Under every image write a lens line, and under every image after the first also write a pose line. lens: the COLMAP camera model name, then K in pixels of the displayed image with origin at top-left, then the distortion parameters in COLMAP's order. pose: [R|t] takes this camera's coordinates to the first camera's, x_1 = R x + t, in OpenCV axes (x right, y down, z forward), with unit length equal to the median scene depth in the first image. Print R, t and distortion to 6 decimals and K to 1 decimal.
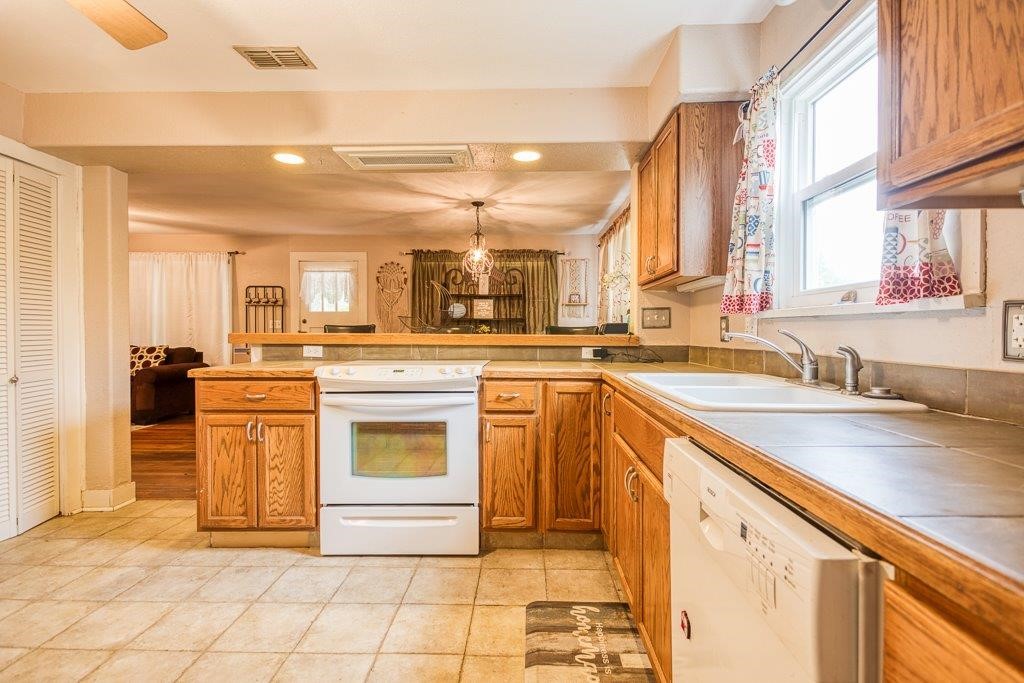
lens RADIAL K [[478.7, 0, 516.3], [0, 478.7, 338.3], [0, 0, 1]] dist [0.011195, 0.000568]
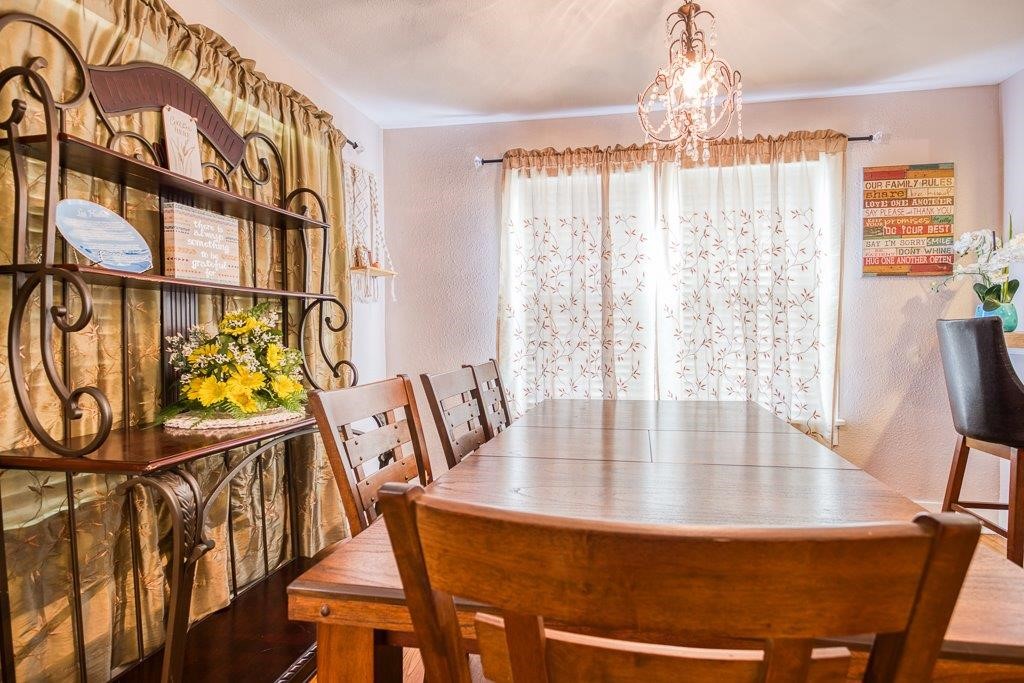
lens RADIAL K [[494.5, 0, 532.0], [0, 494.5, 339.5], [0, 0, 1]] dist [0.014953, -0.006012]
pose [[0.151907, -0.019310, 0.988206, -0.882342], [0.026019, 0.999541, 0.015532, -0.035499], [-0.988052, 0.023352, 0.152340, 2.269865]]
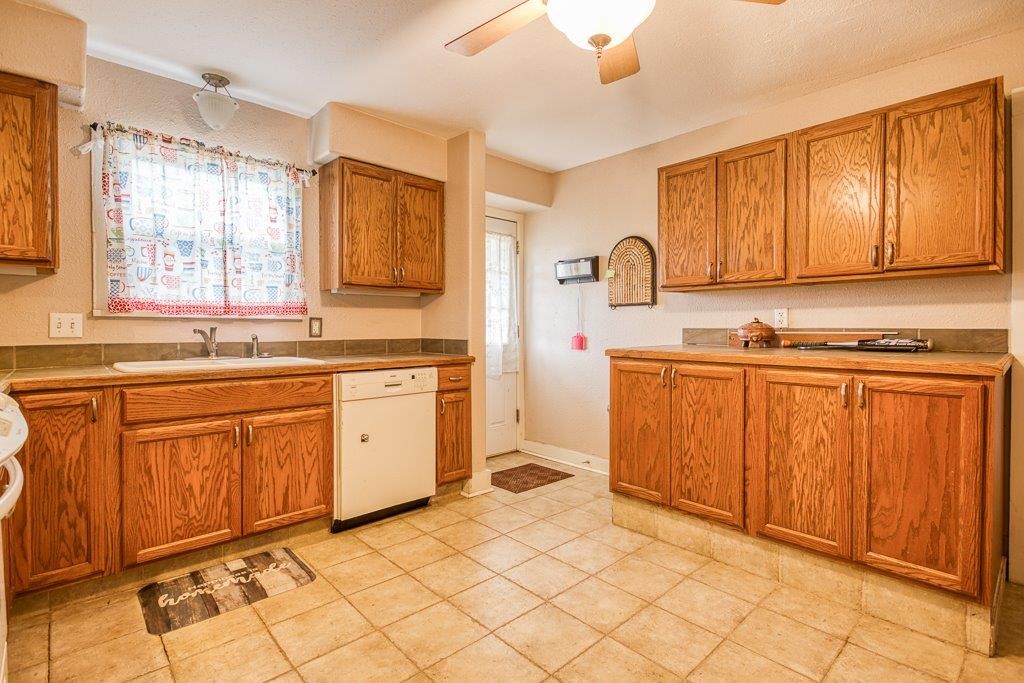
lens RADIAL K [[490.2, 0, 507.6], [0, 490.2, 332.6], [0, 0, 1]] dist [0.008441, -0.006204]
pose [[-0.689187, -0.009237, 0.724525, -0.900105], [0.008623, 0.999743, 0.020948, -0.015753], [-0.724532, 0.020685, -0.688930, 0.959338]]
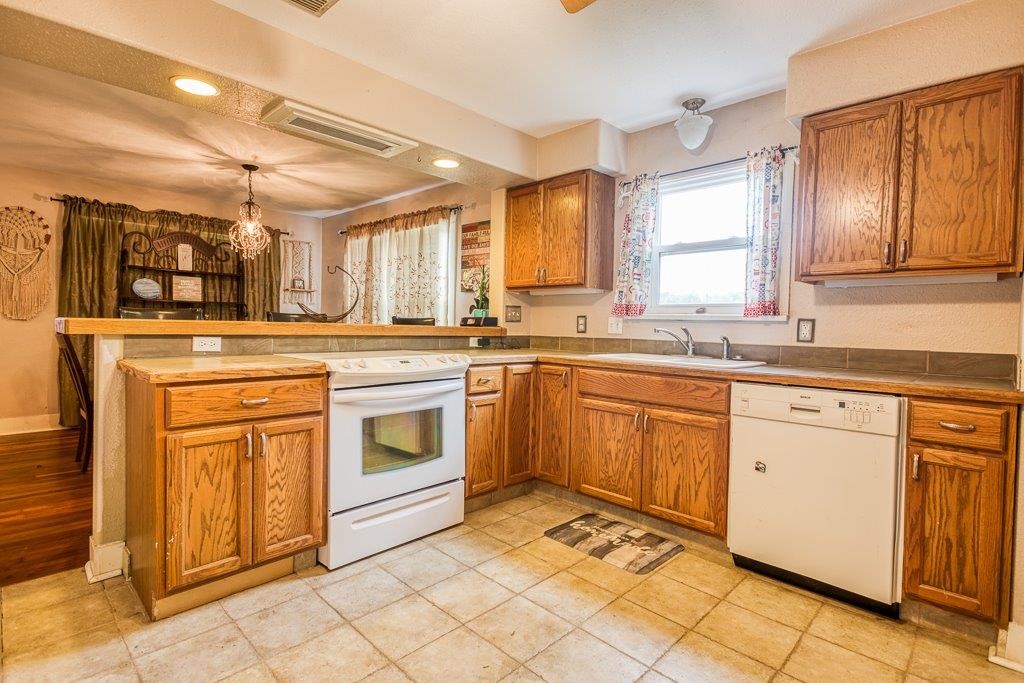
lens RADIAL K [[490.2, 0, 512.3], [0, 490.2, 337.4], [0, 0, 1]] dist [0.008441, -0.006204]
pose [[0.687099, -0.005831, 0.726540, -0.835387], [-0.010855, 0.999774, 0.018289, -0.004248], [-0.726482, -0.020453, 0.686881, 0.132352]]
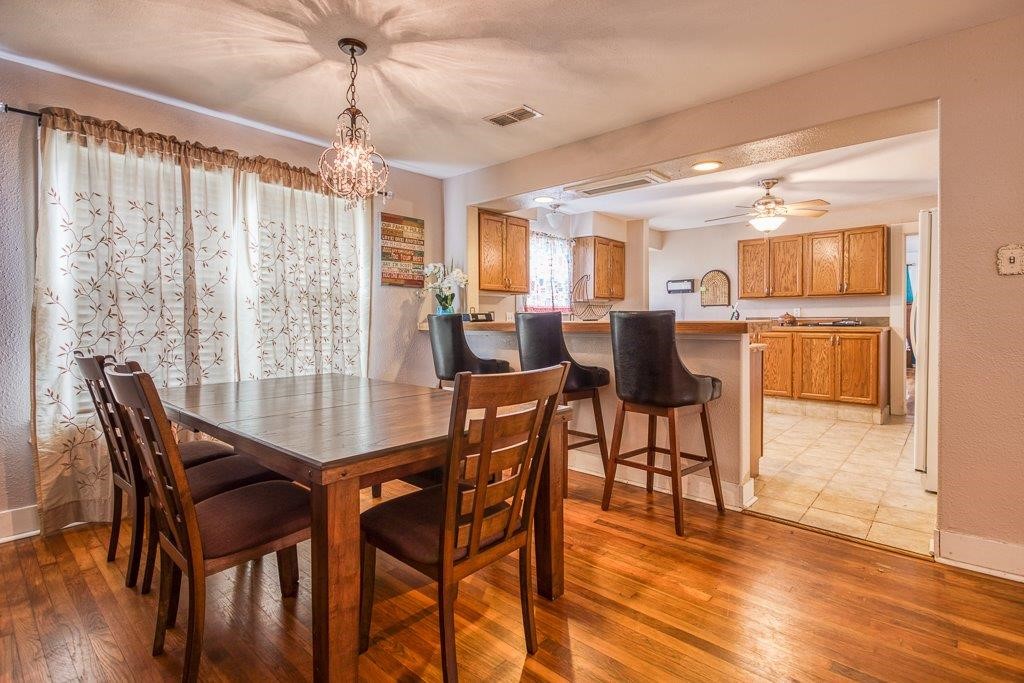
lens RADIAL K [[494.5, 0, 511.0], [0, 494.5, 323.5], [0, 0, 1]] dist [0.014953, -0.006012]
pose [[-0.750315, -0.001438, 0.661079, -1.101236], [0.015408, 0.999688, 0.019663, -0.036887], [-0.660901, 0.024939, -0.750059, 2.698573]]
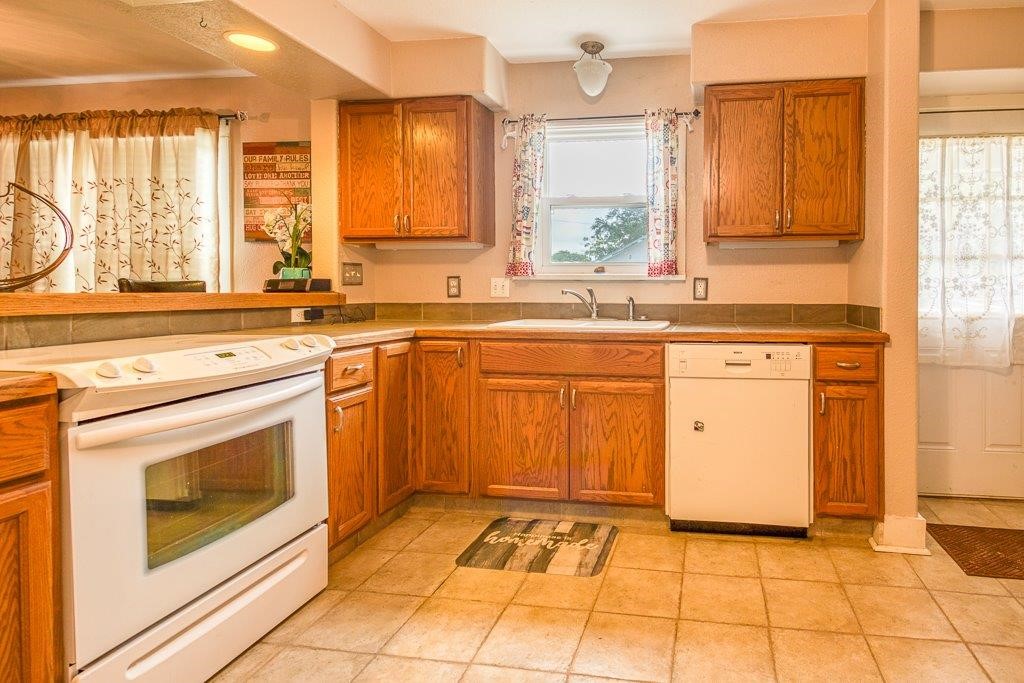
lens RADIAL K [[521.1, 0, 638.3], [0, 521.1, 297.3], [0, 0, 1]] dist [0.008872, -0.002061]
pose [[0.119144, -0.015602, 0.992754, -0.826939], [0.012418, 0.999822, 0.014222, -0.006151], [-0.992799, 0.010634, 0.119317, 0.414409]]
